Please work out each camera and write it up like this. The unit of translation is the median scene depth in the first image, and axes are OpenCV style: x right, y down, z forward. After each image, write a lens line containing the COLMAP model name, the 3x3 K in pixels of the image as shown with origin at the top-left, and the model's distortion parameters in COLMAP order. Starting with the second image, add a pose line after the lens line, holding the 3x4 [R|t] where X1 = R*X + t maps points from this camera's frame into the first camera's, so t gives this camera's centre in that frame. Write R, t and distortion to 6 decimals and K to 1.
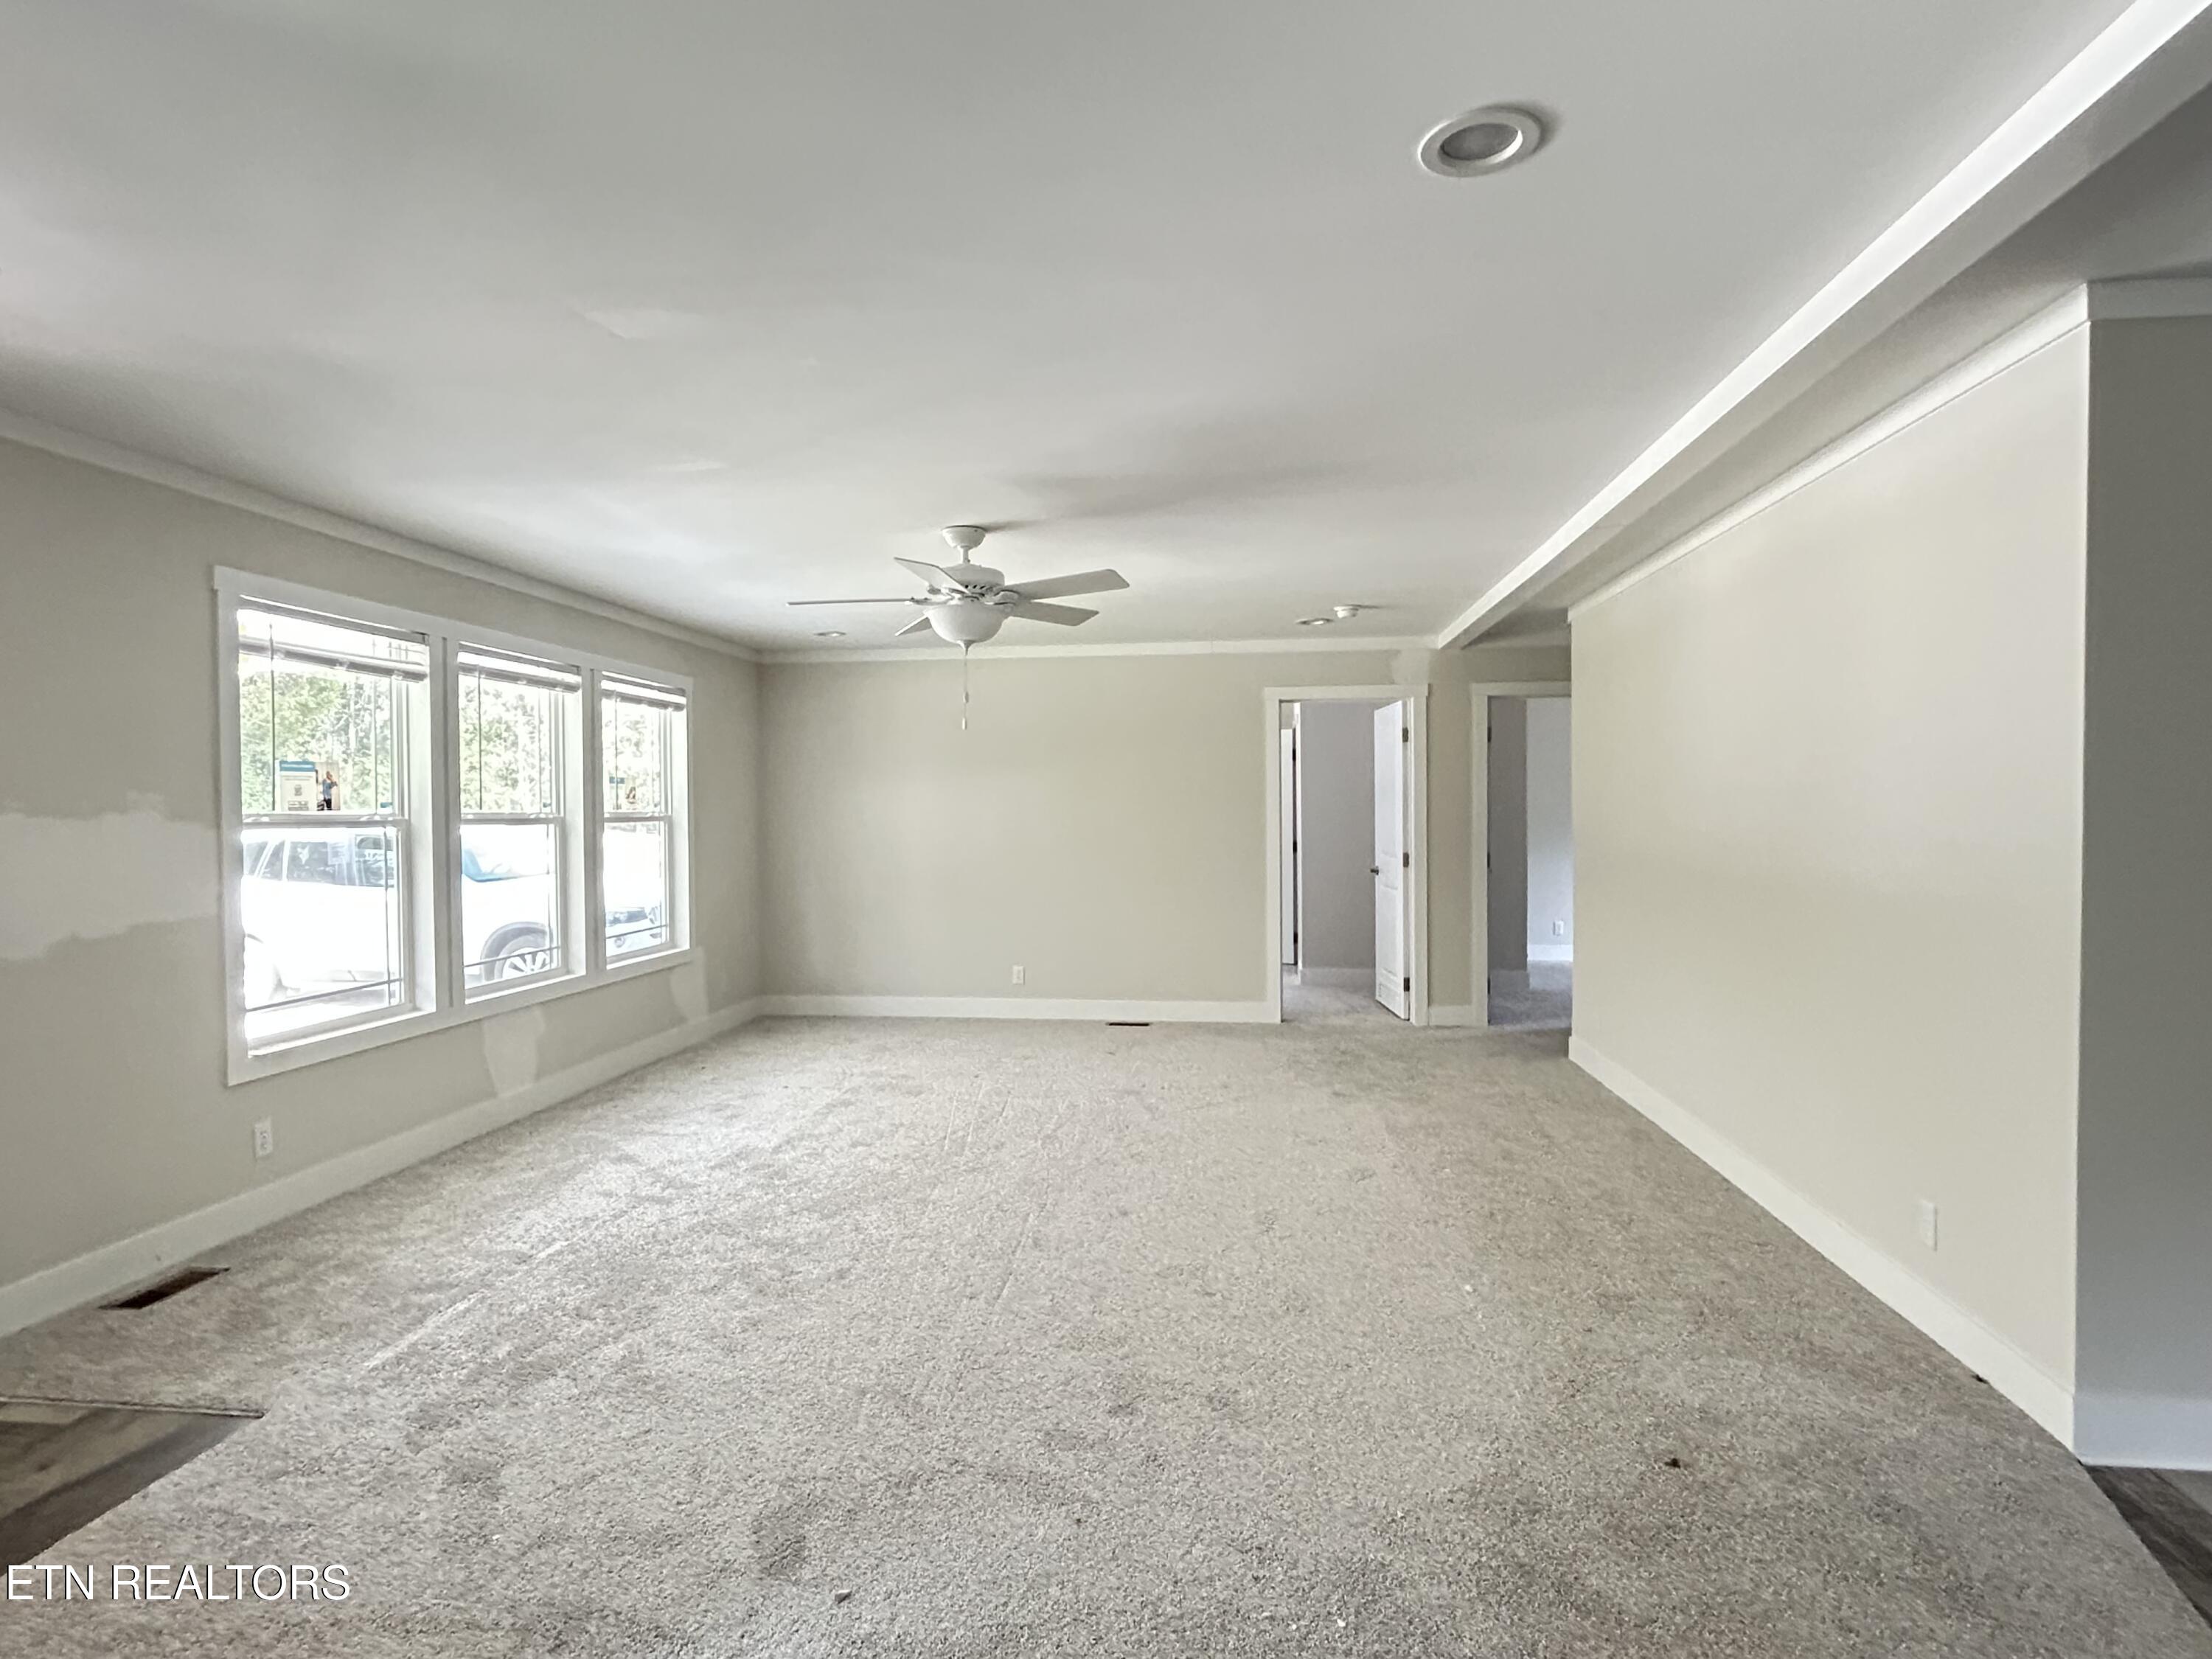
lens RADIAL K [[1166.3, 0, 1101.4], [0, 1166.3, 833.7], [0, 0, 1]] dist [-0.001919, 0.000731]
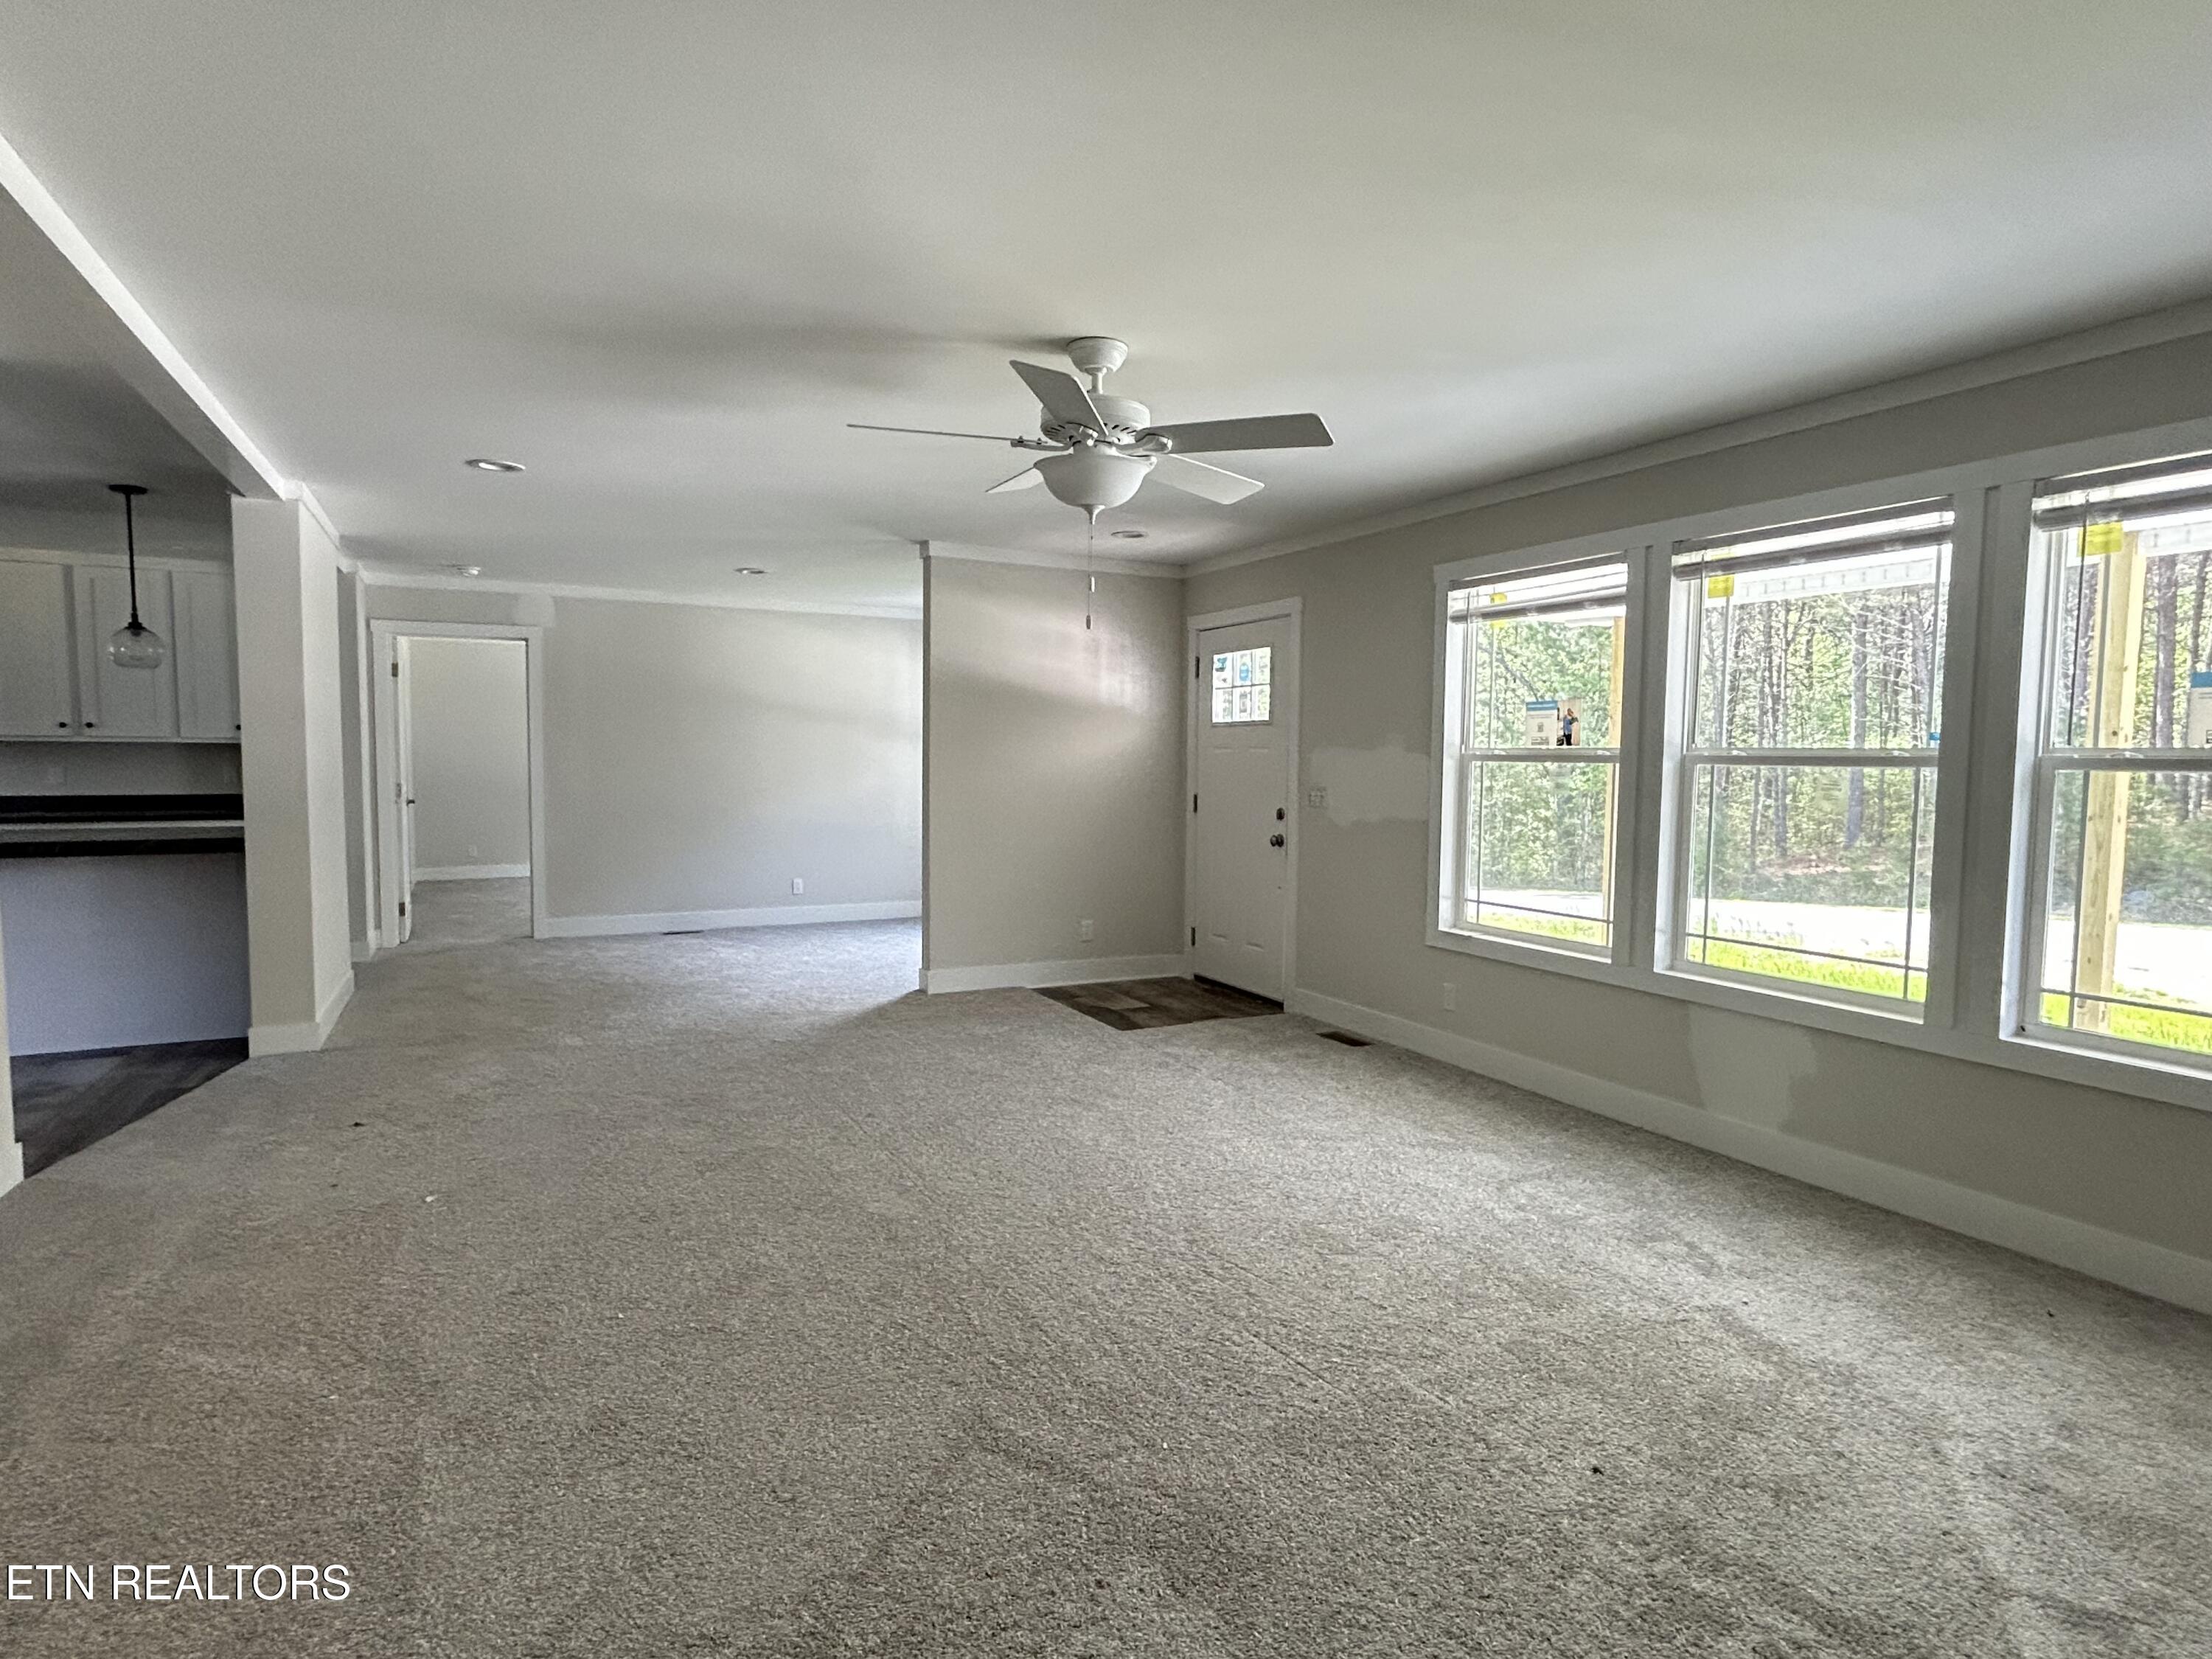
lens RADIAL K [[1166.3, 0, 1101.4], [0, 1166.3, 833.7], [0, 0, 1]] dist [-0.001919, 0.000731]
pose [[-0.824096, 0.044907, -0.564667, 0.296013], [-0.010514, 0.995468, 0.094513, -0.035330], [0.566352, 0.083825, -0.819890, 1.632523]]
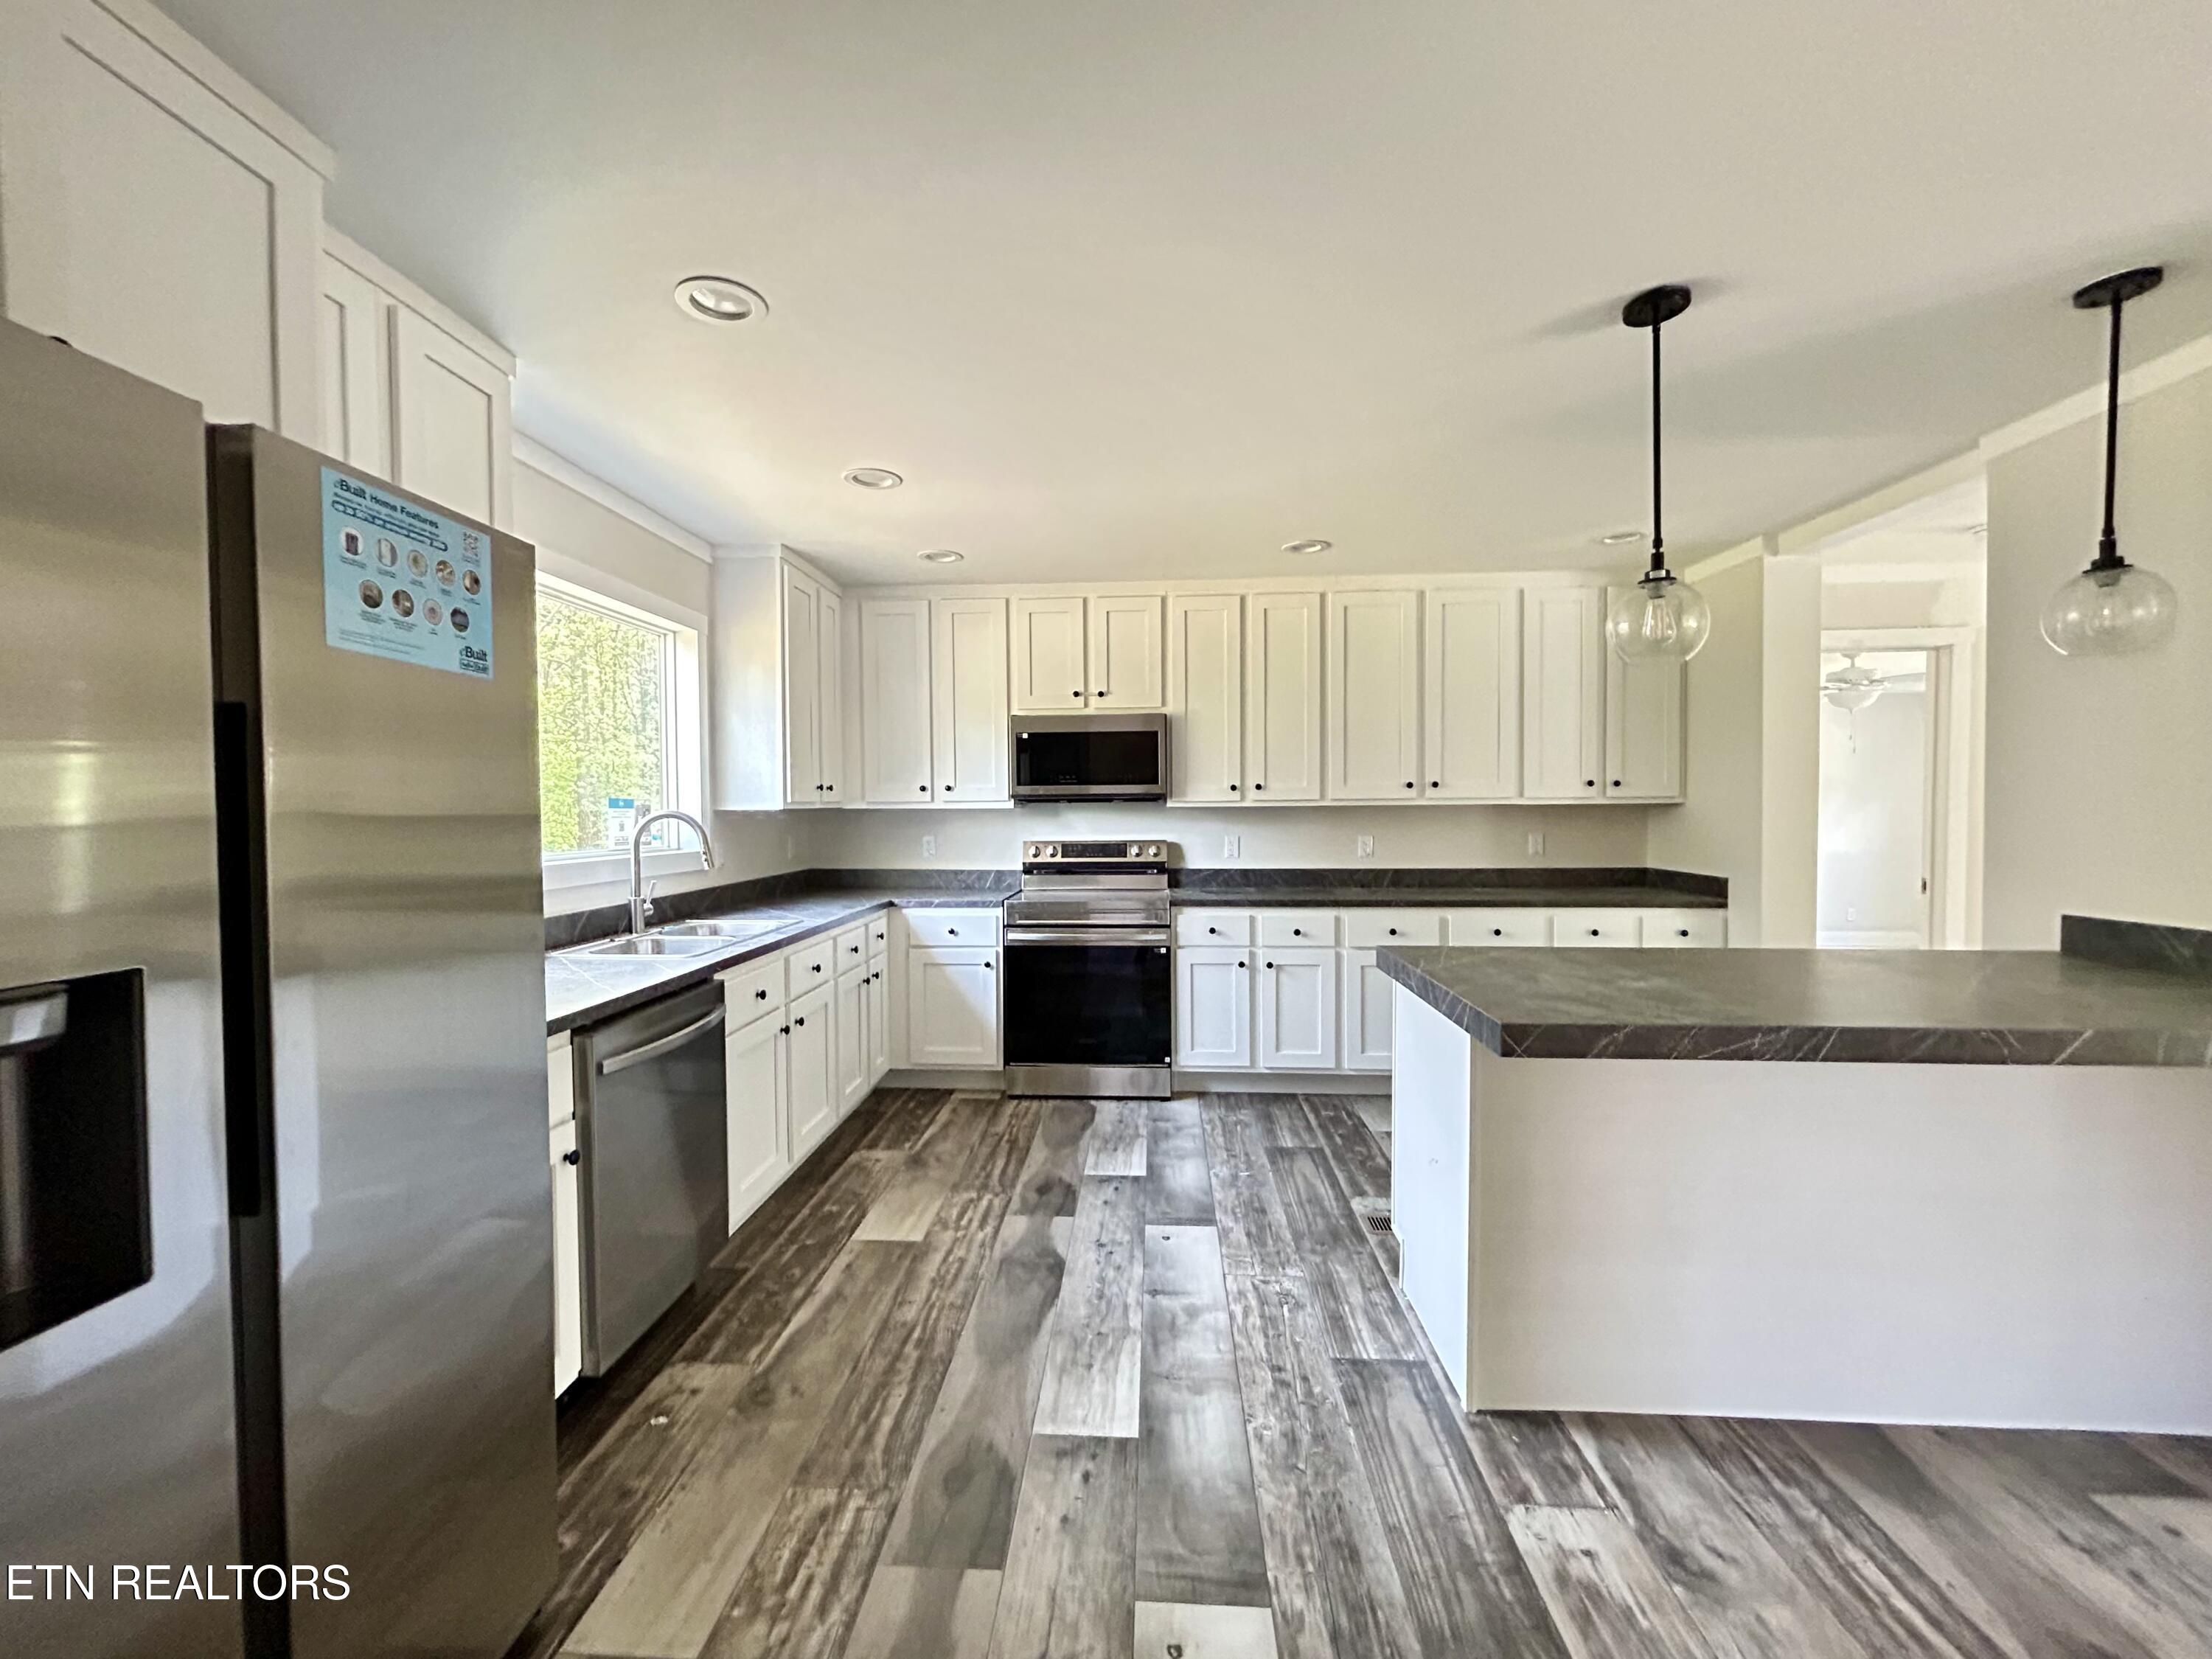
lens RADIAL K [[904.8, 0, 1097.7], [0, 904.8, 829.7], [0, 0, 1]] dist [0.000485, 0.000504]
pose [[-0.998079, 0.019225, -0.058892, 0.954814], [0.016498, 0.998785, 0.046443, -0.021012], [0.059713, 0.045382, -0.997183, 0.525855]]
